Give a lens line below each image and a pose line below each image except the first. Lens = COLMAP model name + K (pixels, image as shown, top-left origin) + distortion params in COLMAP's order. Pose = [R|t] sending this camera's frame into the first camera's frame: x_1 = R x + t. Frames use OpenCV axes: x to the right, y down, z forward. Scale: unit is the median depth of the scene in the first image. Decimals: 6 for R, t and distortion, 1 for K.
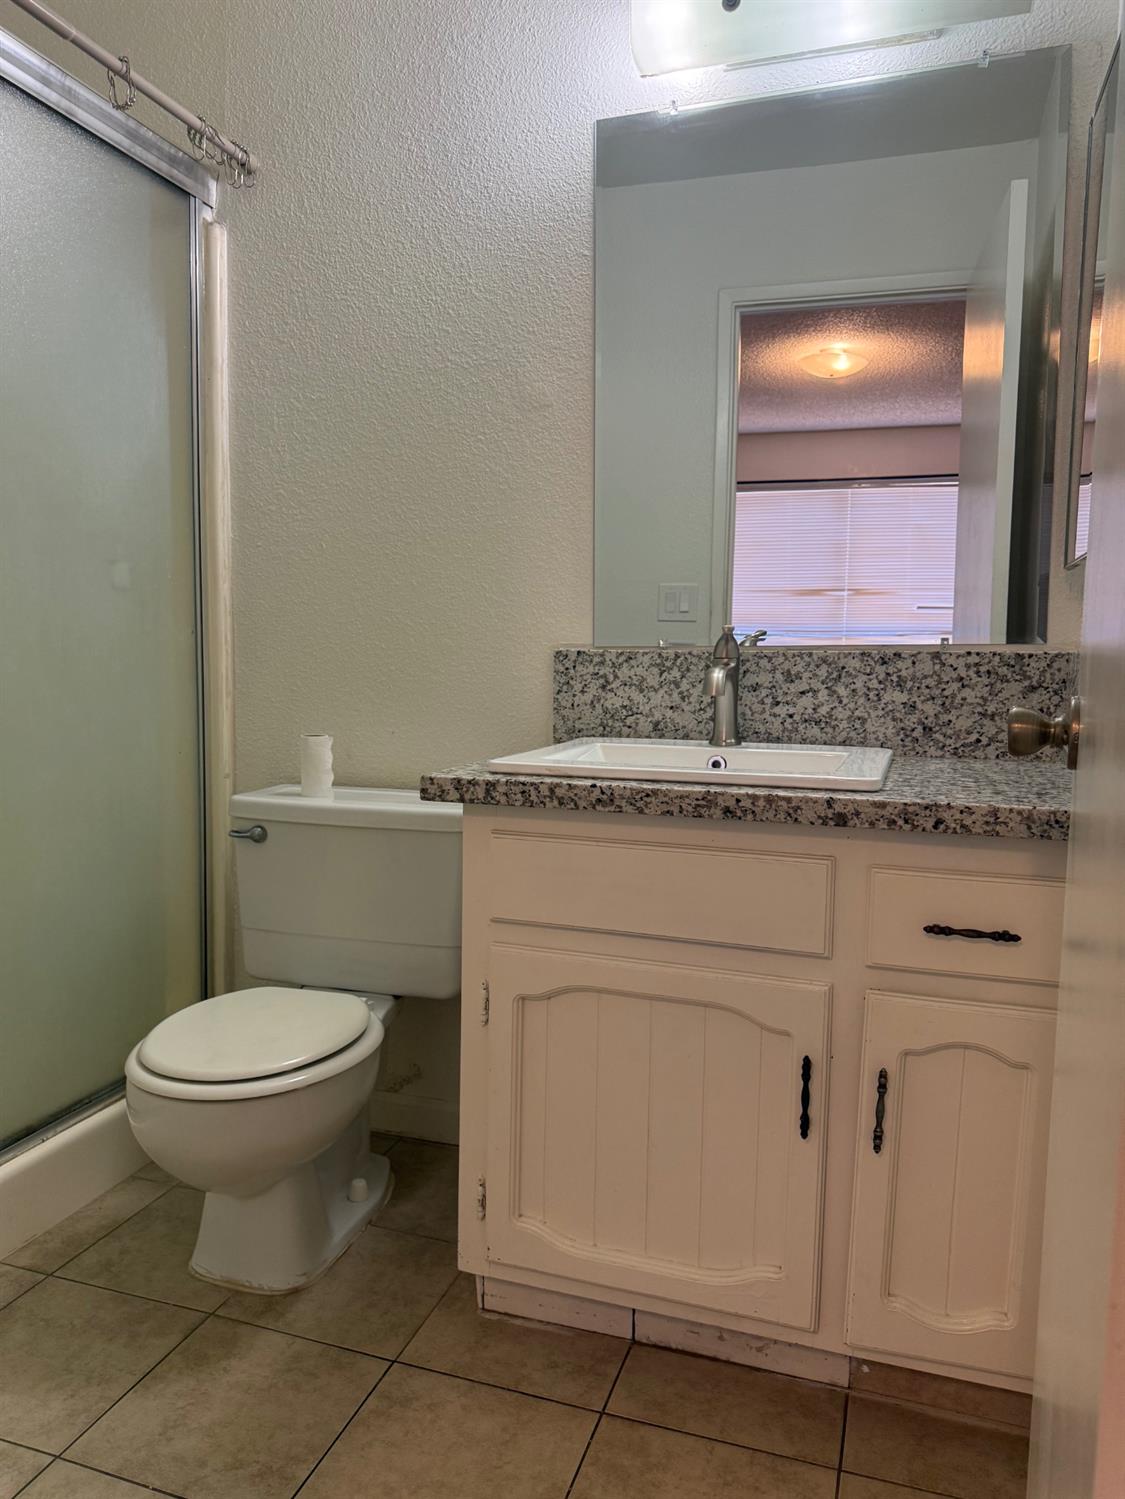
lens RADIAL K [[1067.4, 0, 565.3], [0, 1067.4, 766.5], [0, 0, 1]] dist [0.051649, -0.067588]
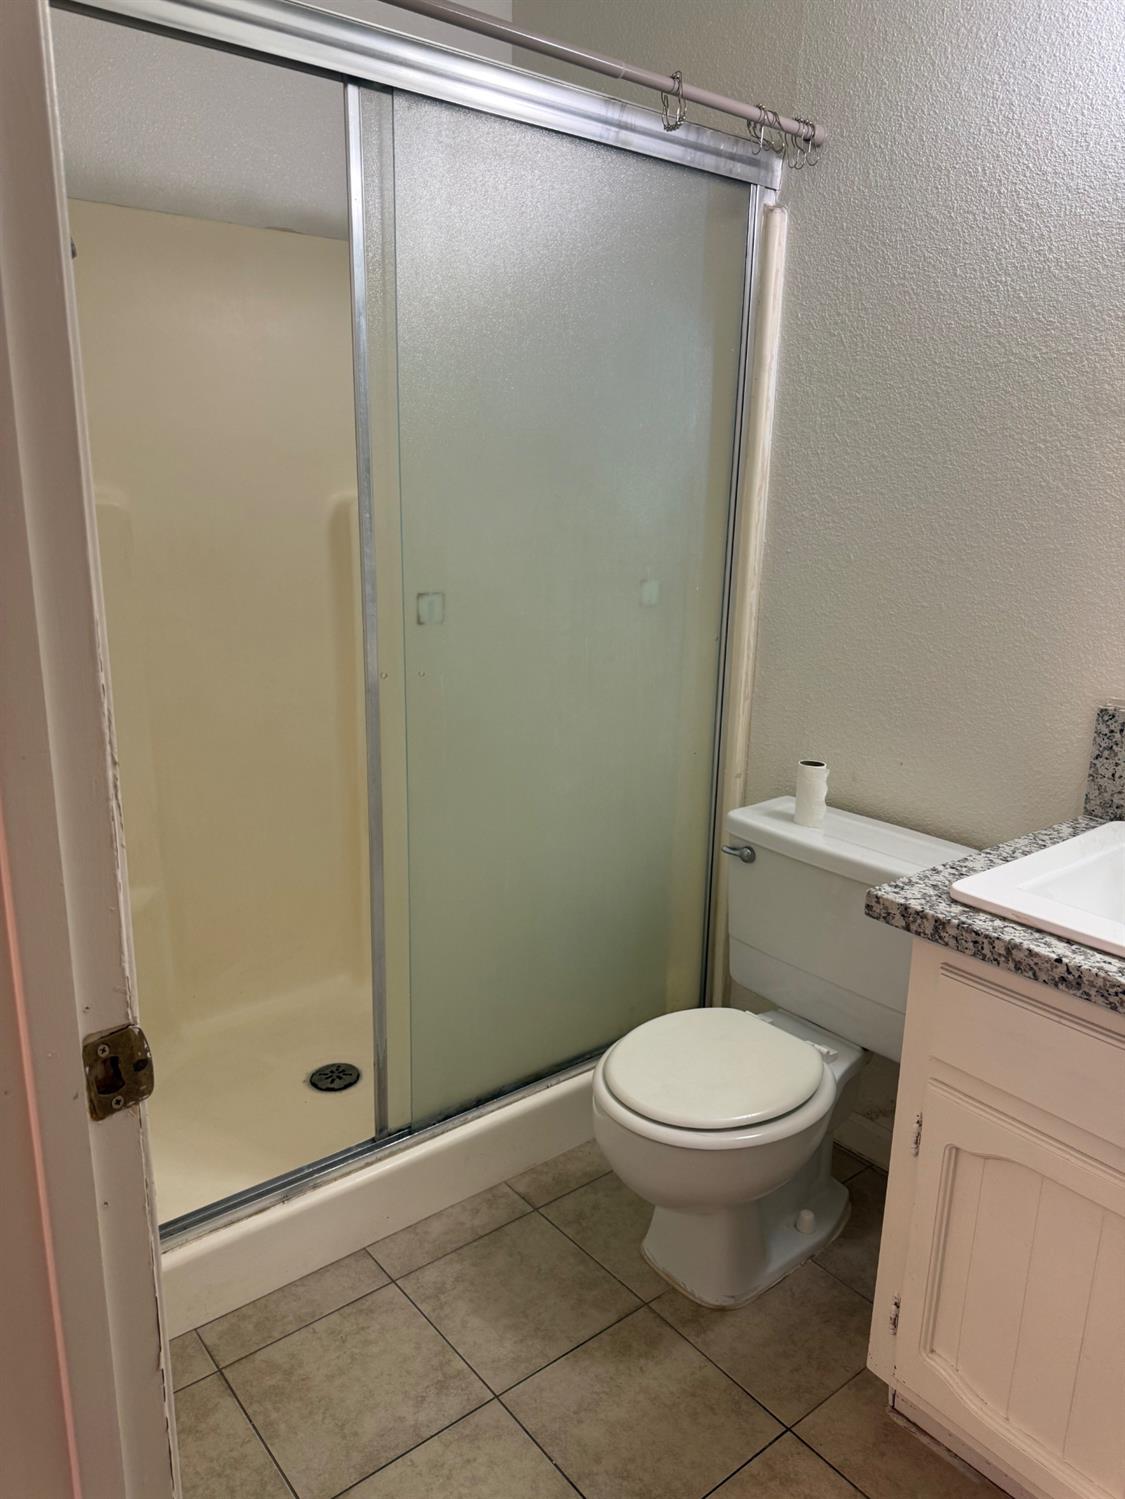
lens RADIAL K [[1067.4, 0, 575.2], [0, 1067.4, 746.9], [0, 0, 1]] dist [0.051649, -0.067588]
pose [[0.838280, 0.138771, -0.527284, 0.097351], [-0.062258, 0.985106, 0.160282, -0.193161], [0.541673, -0.101533, 0.834434, 0.073547]]
